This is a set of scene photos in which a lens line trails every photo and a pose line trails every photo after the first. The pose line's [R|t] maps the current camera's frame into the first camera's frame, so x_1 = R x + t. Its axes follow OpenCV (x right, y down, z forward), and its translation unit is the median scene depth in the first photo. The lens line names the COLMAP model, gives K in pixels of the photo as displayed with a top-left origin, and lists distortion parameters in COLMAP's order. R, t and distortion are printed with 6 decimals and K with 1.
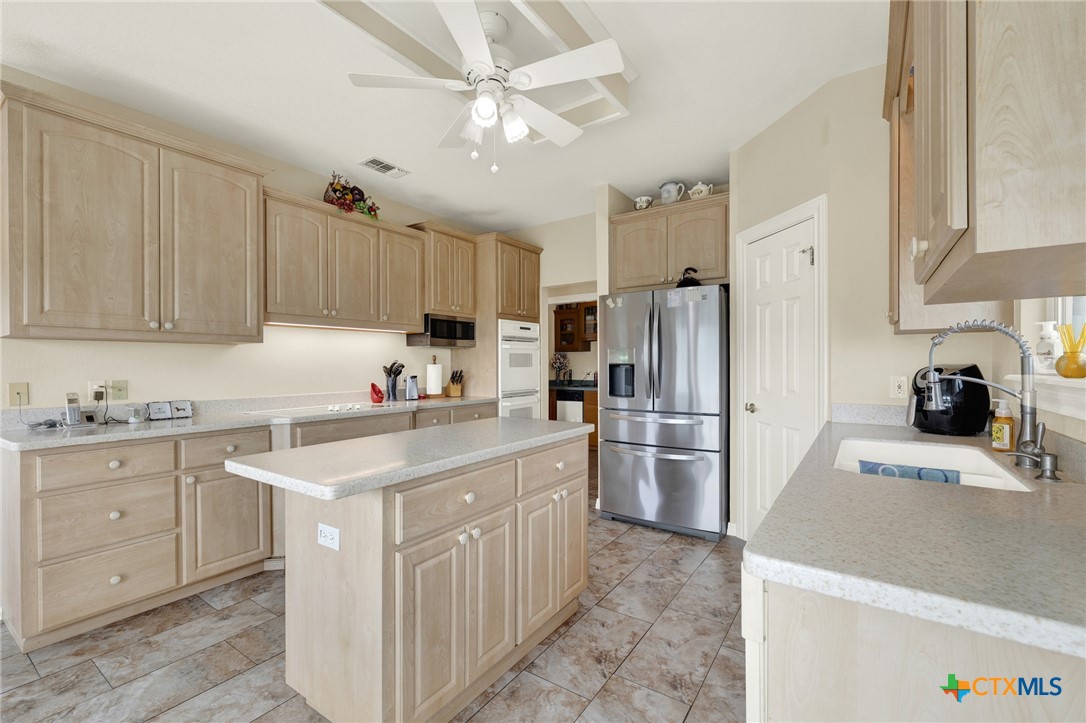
lens RADIAL K [[469.8, 0, 539.7], [0, 469.8, 365.8], [0, 0, 1]] dist [0.000394, -0.000115]
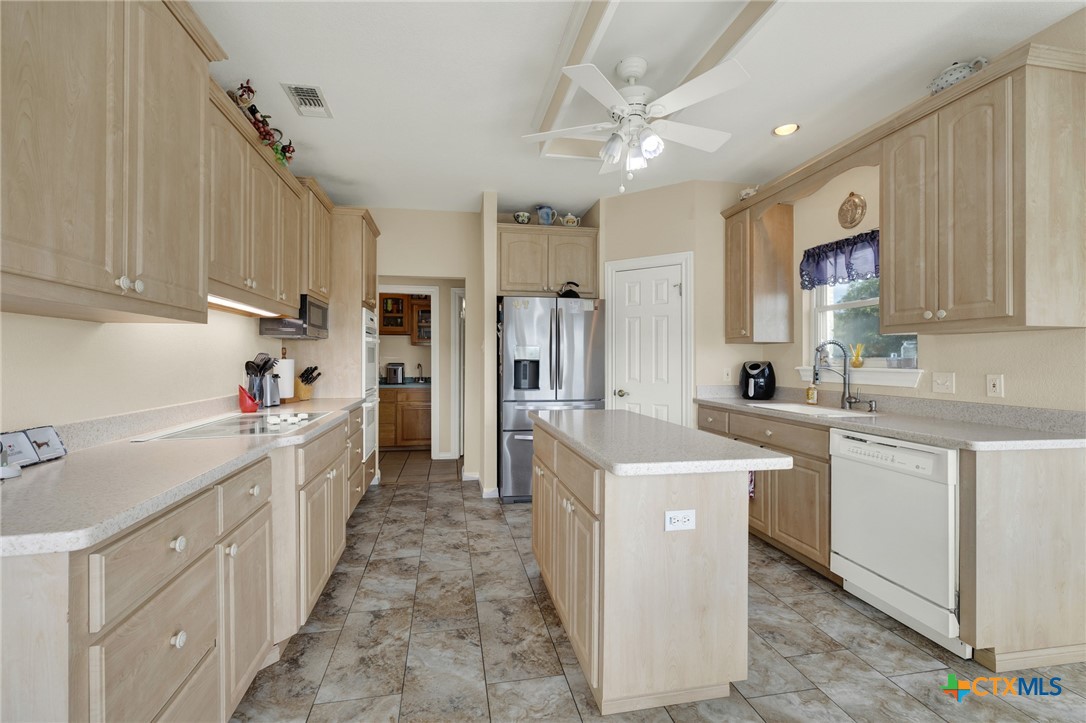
lens RADIAL K [[469.8, 0, 537.3], [0, 469.8, 359.1], [0, 0, 1]] dist [0.000394, -0.000115]
pose [[0.698036, 0.006762, 0.716031, -0.627047], [-0.002225, 0.999971, -0.007274, 0.001771], [-0.716059, 0.003484, 0.698031, 0.209679]]
